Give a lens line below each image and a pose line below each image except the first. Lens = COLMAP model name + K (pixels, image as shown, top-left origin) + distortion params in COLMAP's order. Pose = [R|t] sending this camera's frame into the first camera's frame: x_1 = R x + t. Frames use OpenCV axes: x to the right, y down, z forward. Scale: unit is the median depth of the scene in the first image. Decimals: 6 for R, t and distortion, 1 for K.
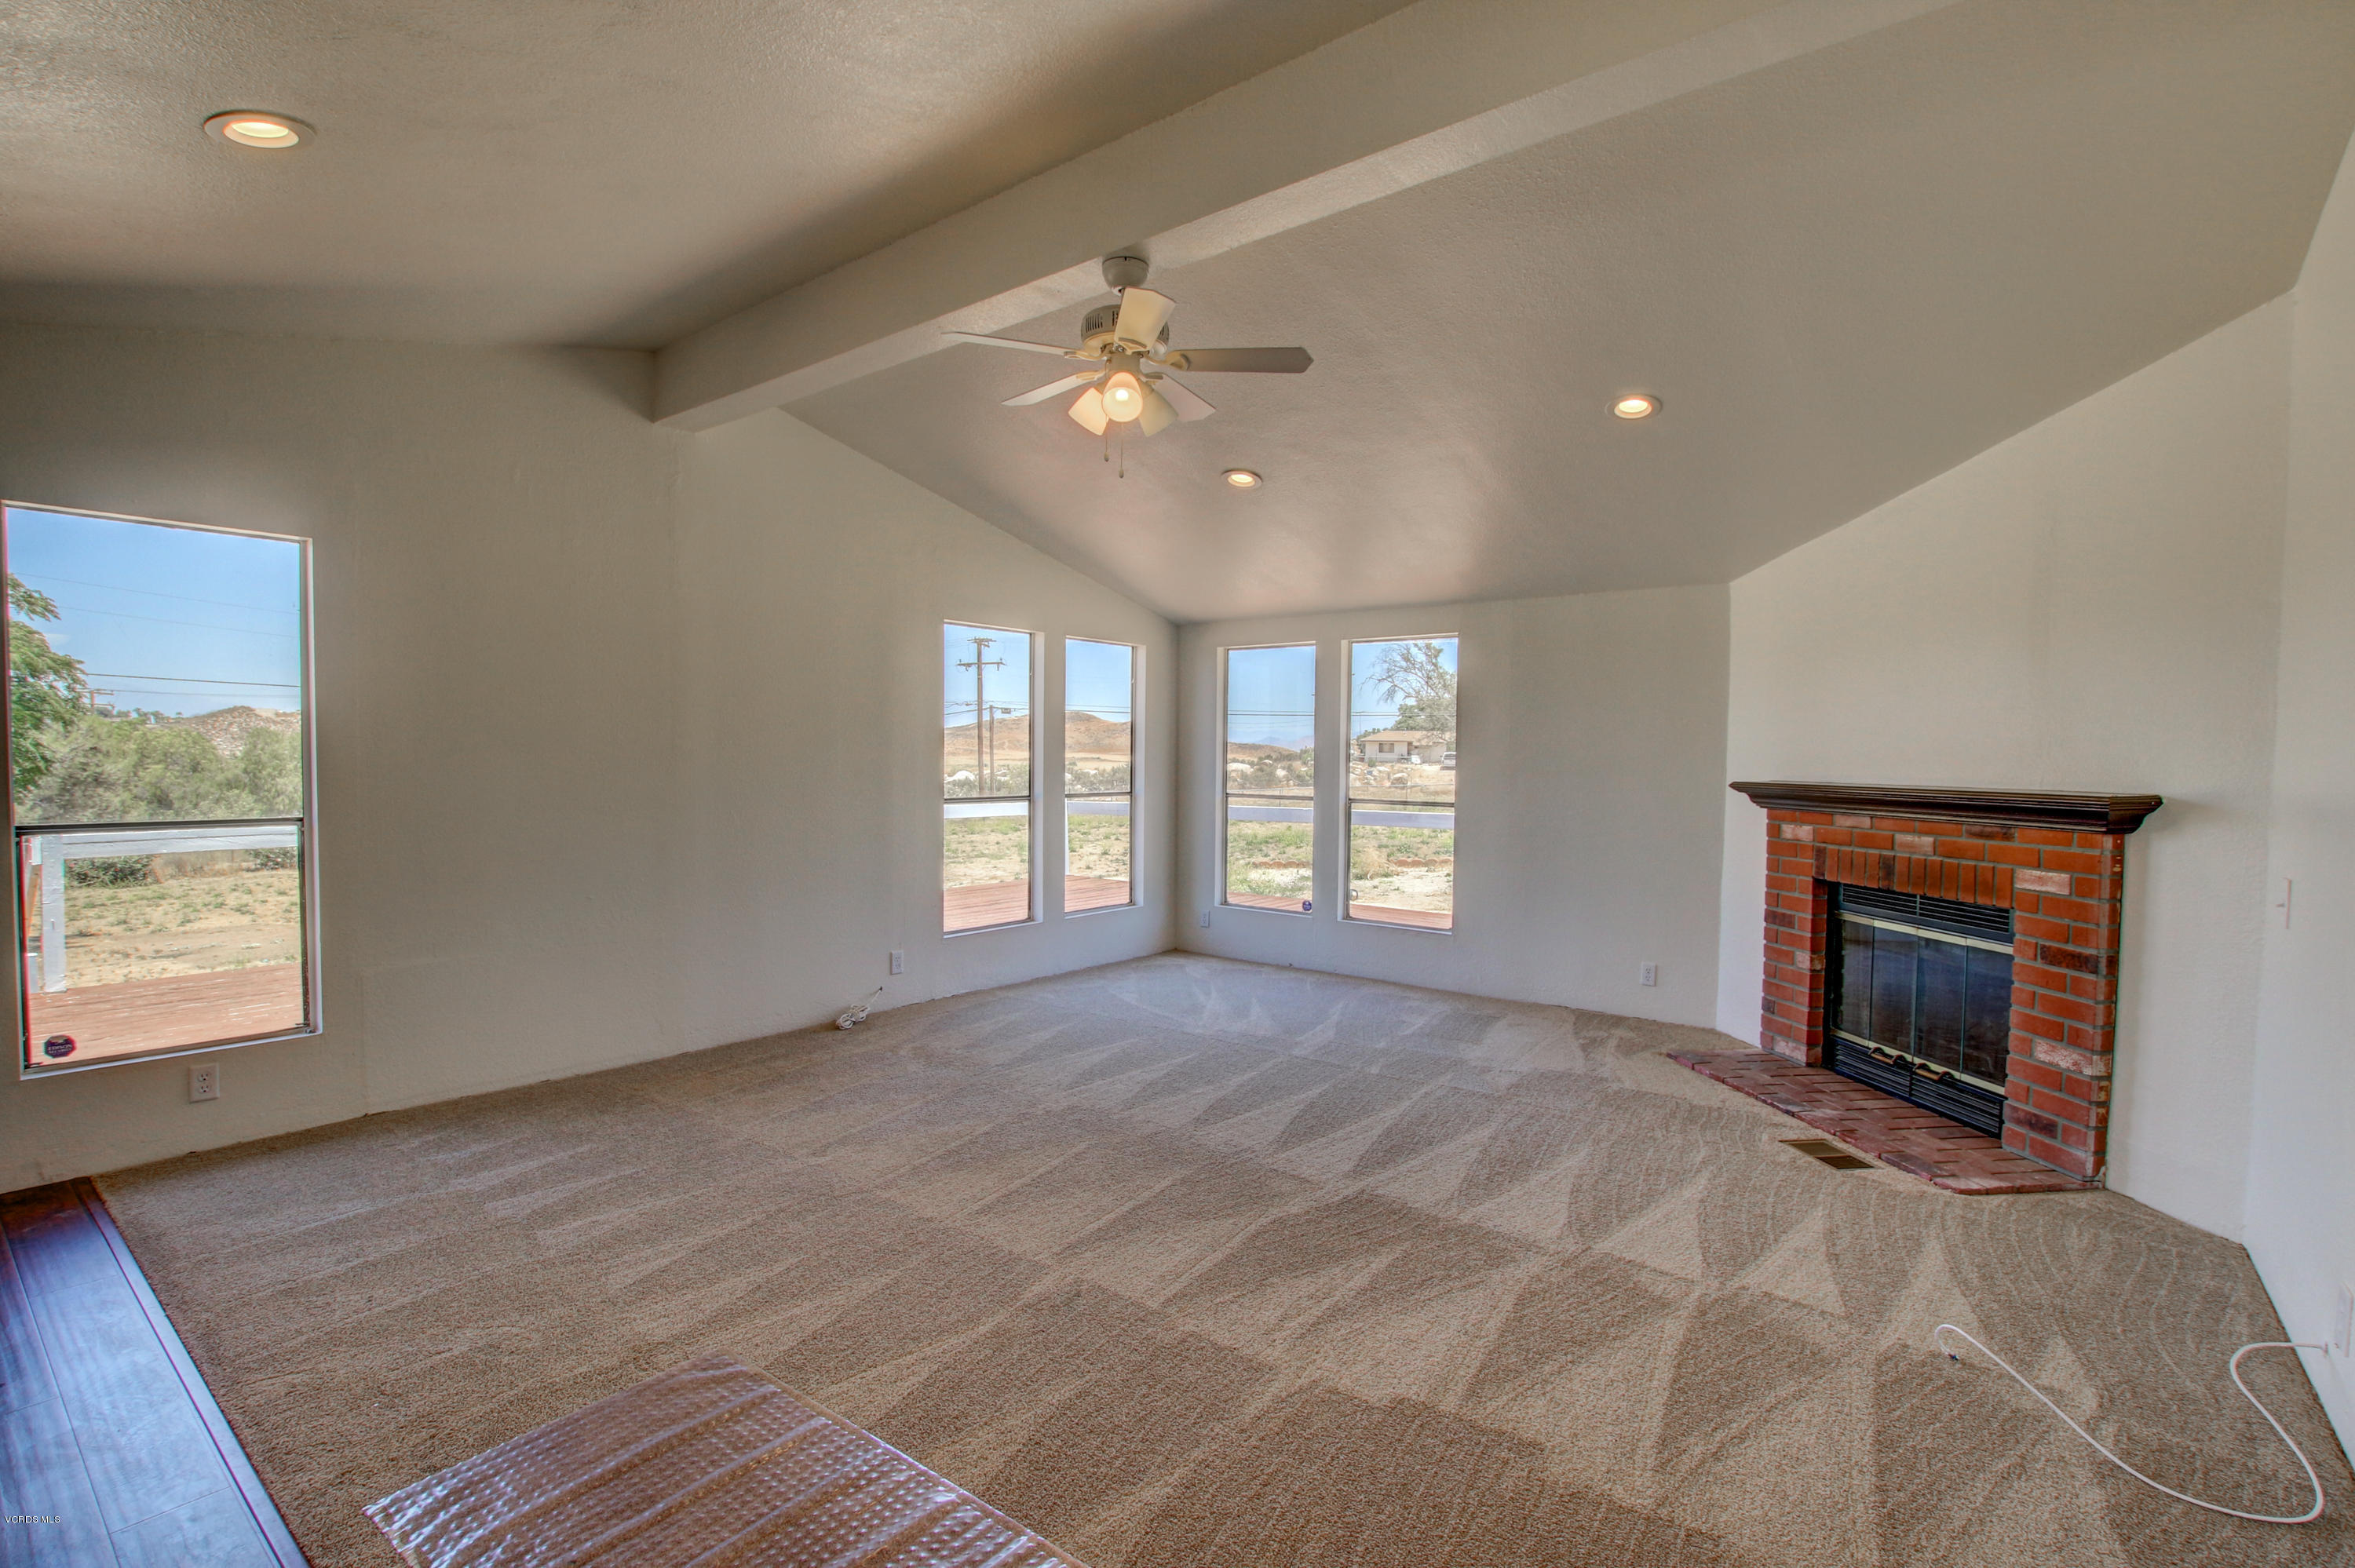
lens RADIAL K [[1100.6, 0, 1149.0], [0, 1100.6, 797.8], [0, 0, 1]] dist [-0.031490, 0.000798]
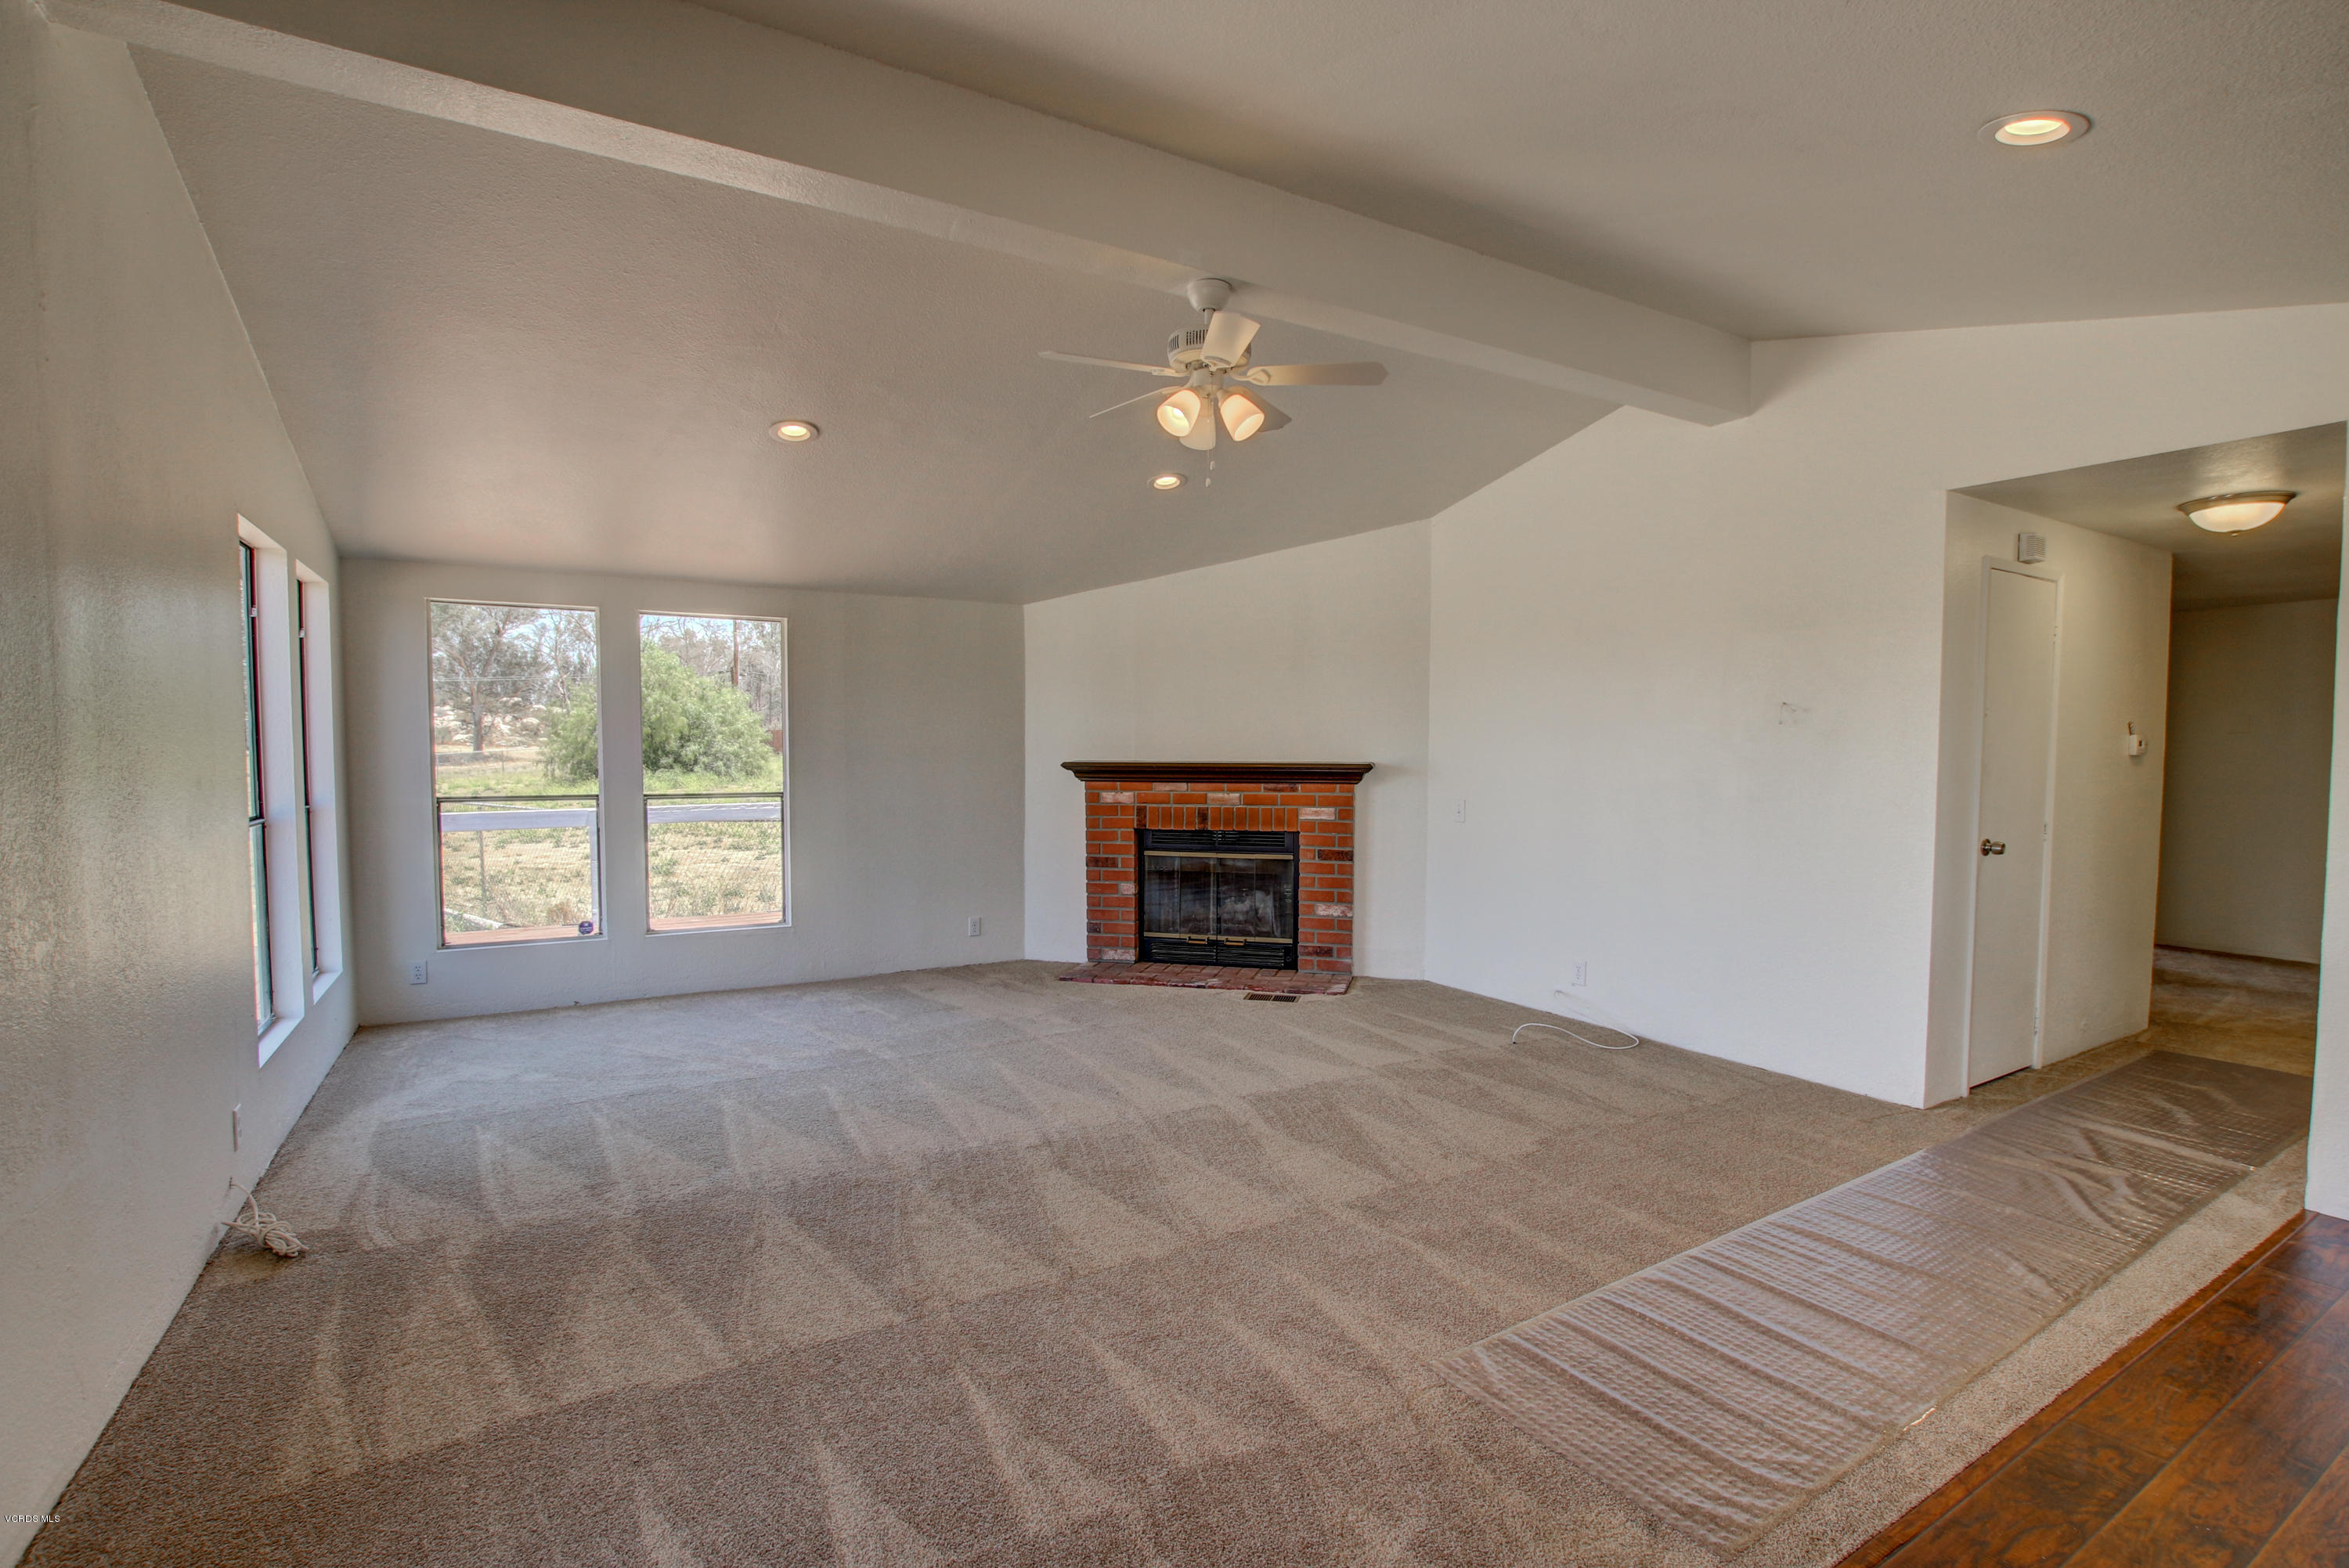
lens RADIAL K [[1134.4, 0, 1147.2], [0, 1134.4, 794.5], [0, 0, 1]] dist [-0.031394, 0.000559]
pose [[0.334685, -0.049359, 0.941037, -0.805971], [0.038095, 0.998520, 0.038826, -0.028663], [-0.941560, 0.022854, 0.336069, 0.516045]]
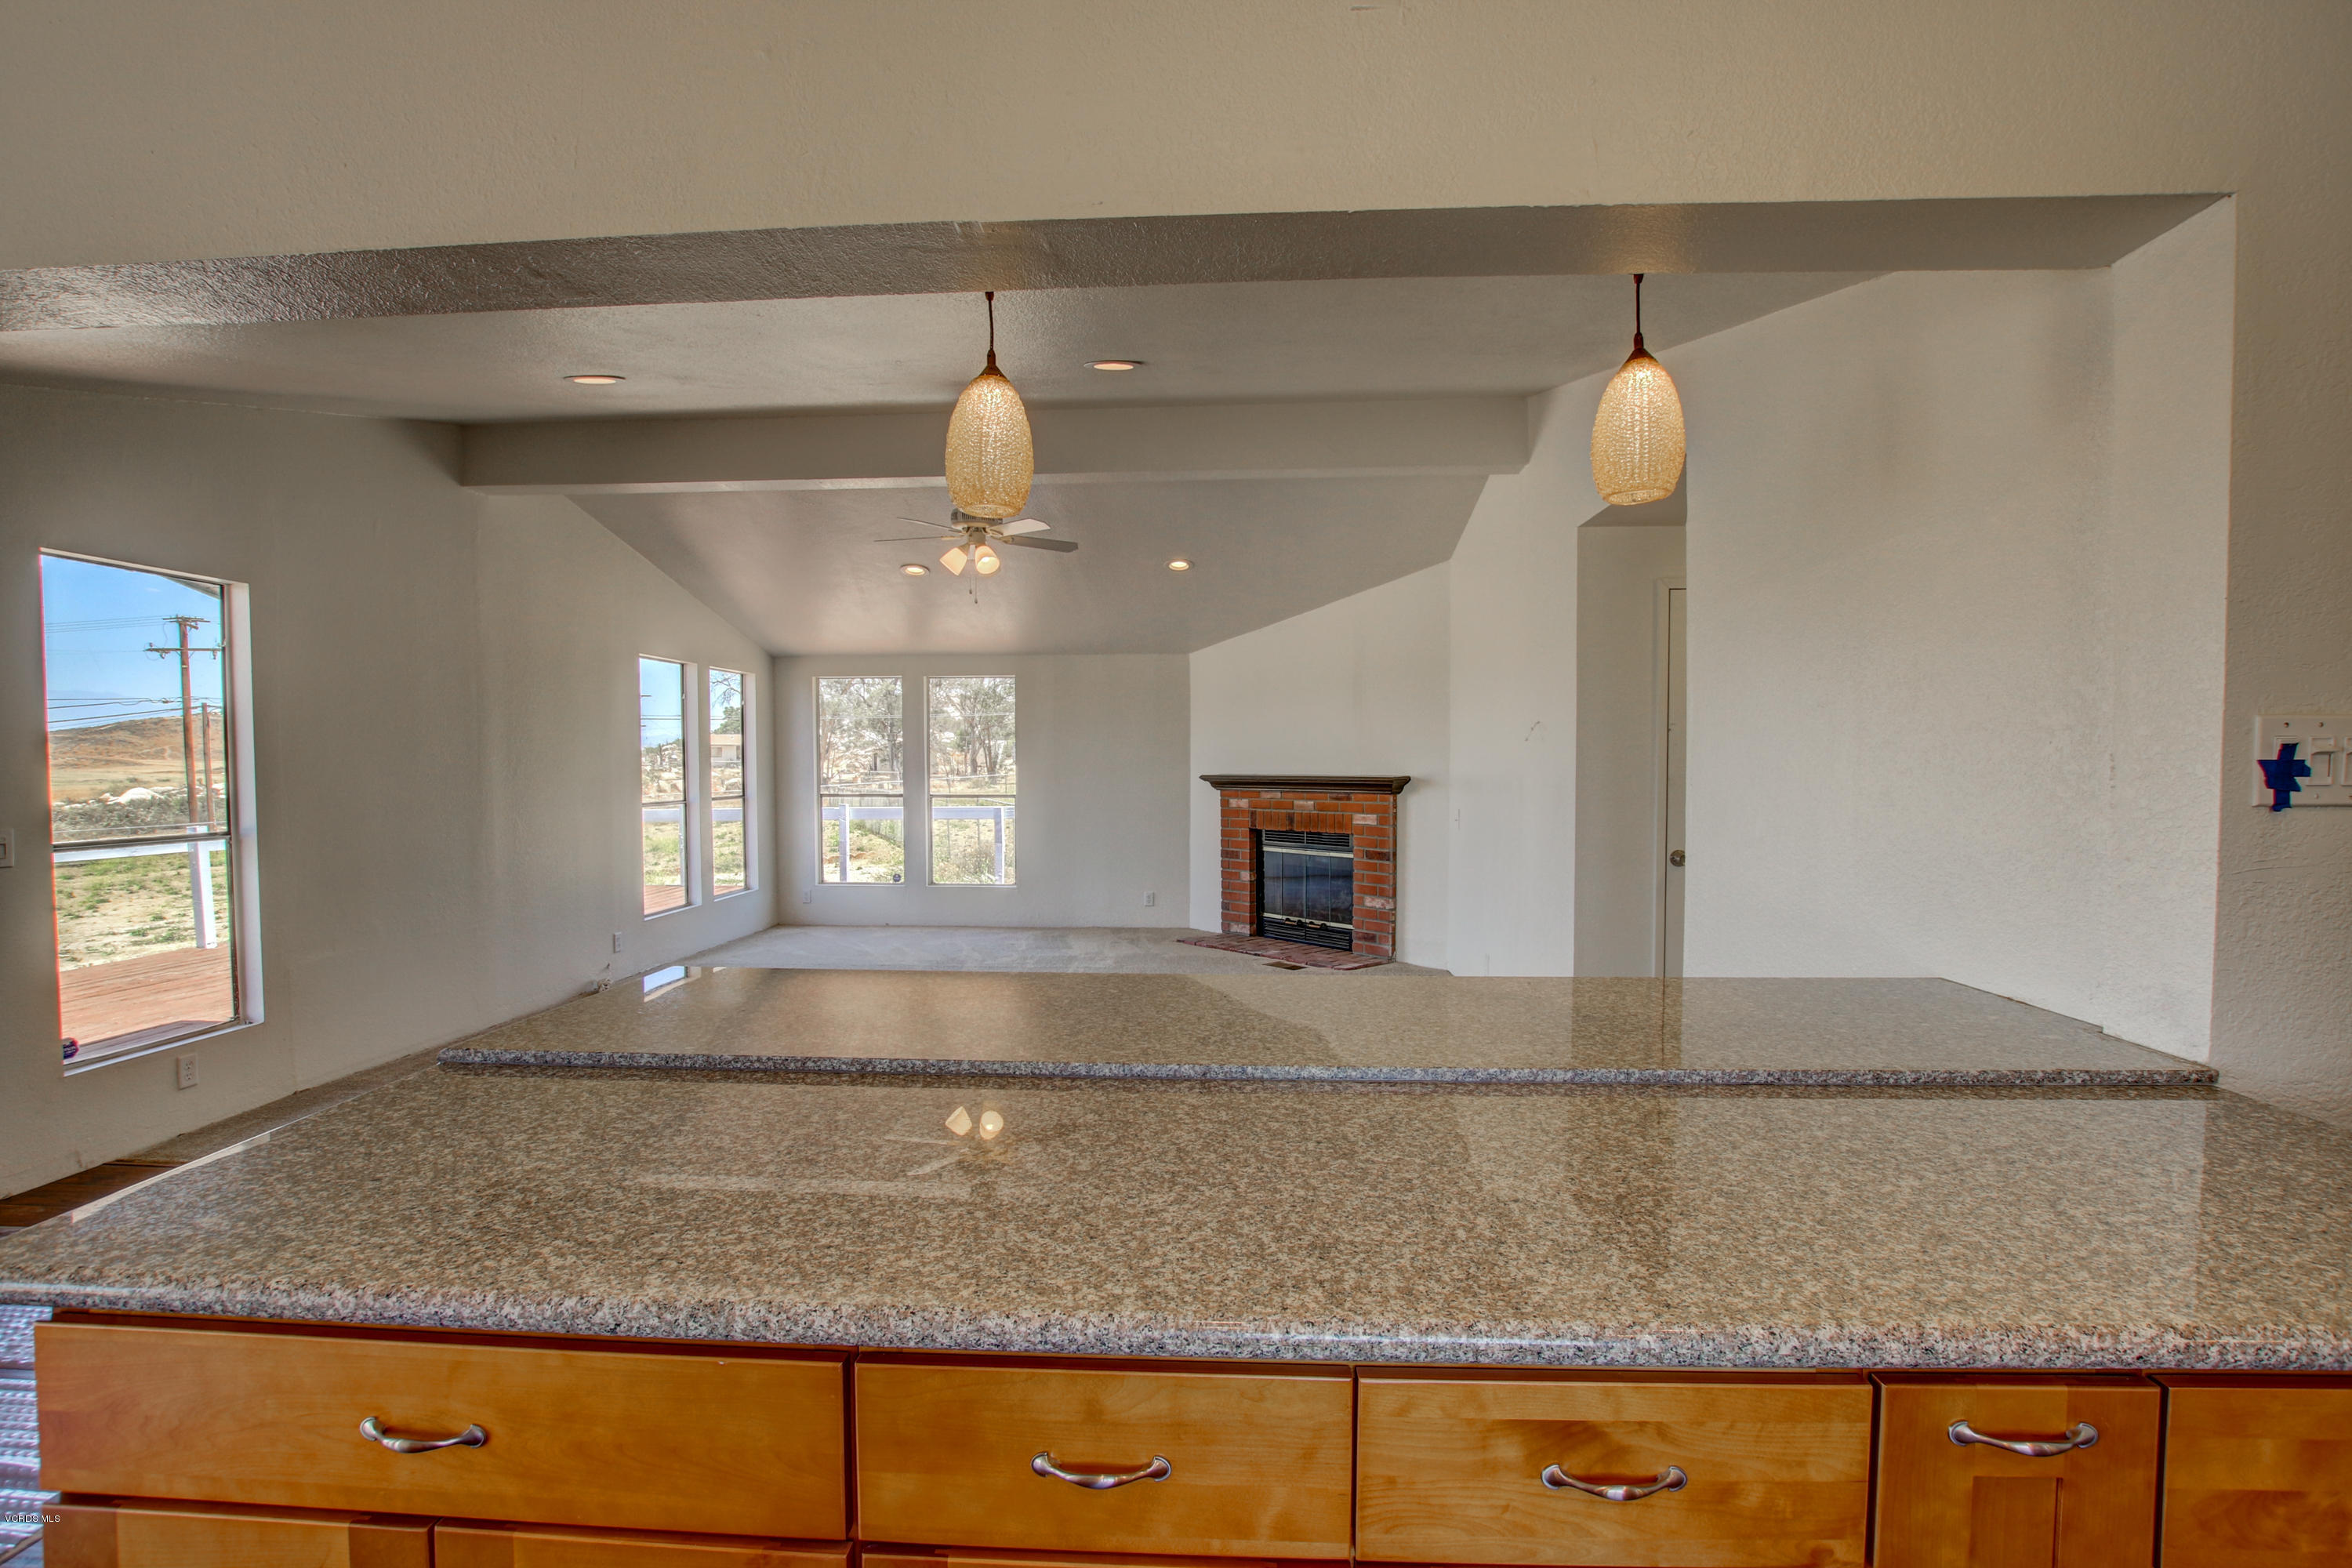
lens RADIAL K [[1136.0, 0, 1148.7], [0, 1136.0, 794.5], [0, 0, 1]] dist [-0.031394, 0.000559]
pose [[0.819356, -0.029305, 0.572536, -0.605807], [0.033357, 0.999438, 0.003419, 0.007338], [-0.572314, 0.016297, 0.819873, -0.438479]]
